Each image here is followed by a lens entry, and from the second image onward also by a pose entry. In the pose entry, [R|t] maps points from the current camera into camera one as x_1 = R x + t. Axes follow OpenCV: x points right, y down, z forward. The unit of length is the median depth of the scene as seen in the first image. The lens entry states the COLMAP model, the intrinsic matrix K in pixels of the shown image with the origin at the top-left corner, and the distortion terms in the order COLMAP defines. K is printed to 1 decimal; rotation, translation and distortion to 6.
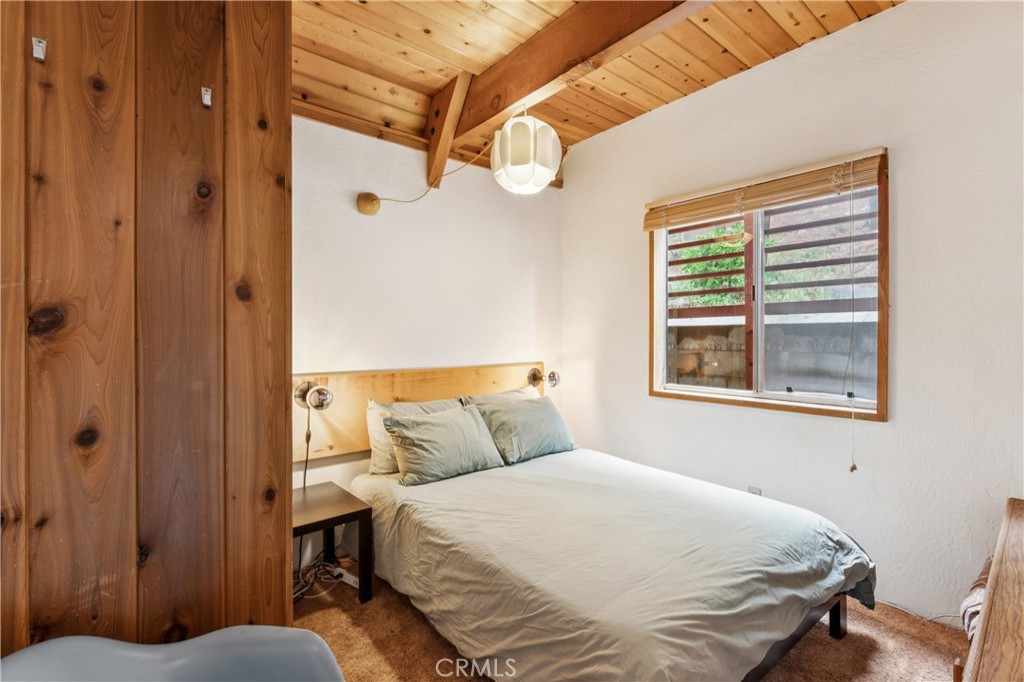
lens RADIAL K [[461.2, 0, 507.5], [0, 461.2, 339.3], [0, 0, 1]] dist [-0.002339, 0.000114]
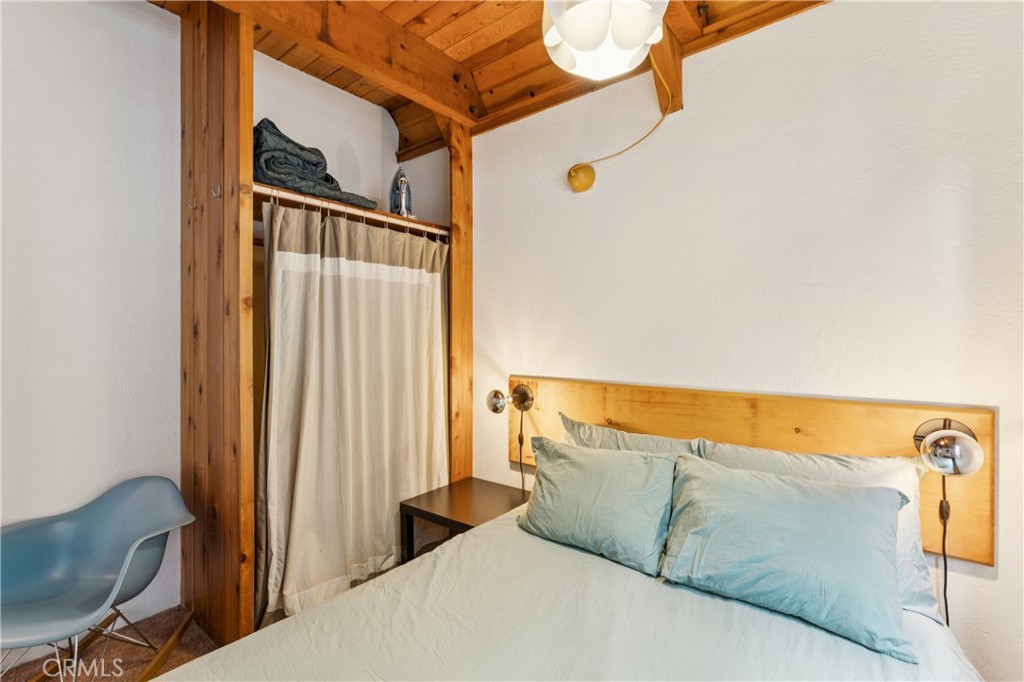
lens RADIAL K [[461.2, 0, 508.5], [0, 461.2, 341.1], [0, 0, 1]] dist [-0.002339, 0.000114]
pose [[0.208913, 0.012303, -0.977857, 0.468222], [-0.006840, 0.999915, 0.011119, -0.009680], [0.977910, 0.004366, 0.208979, 0.681890]]
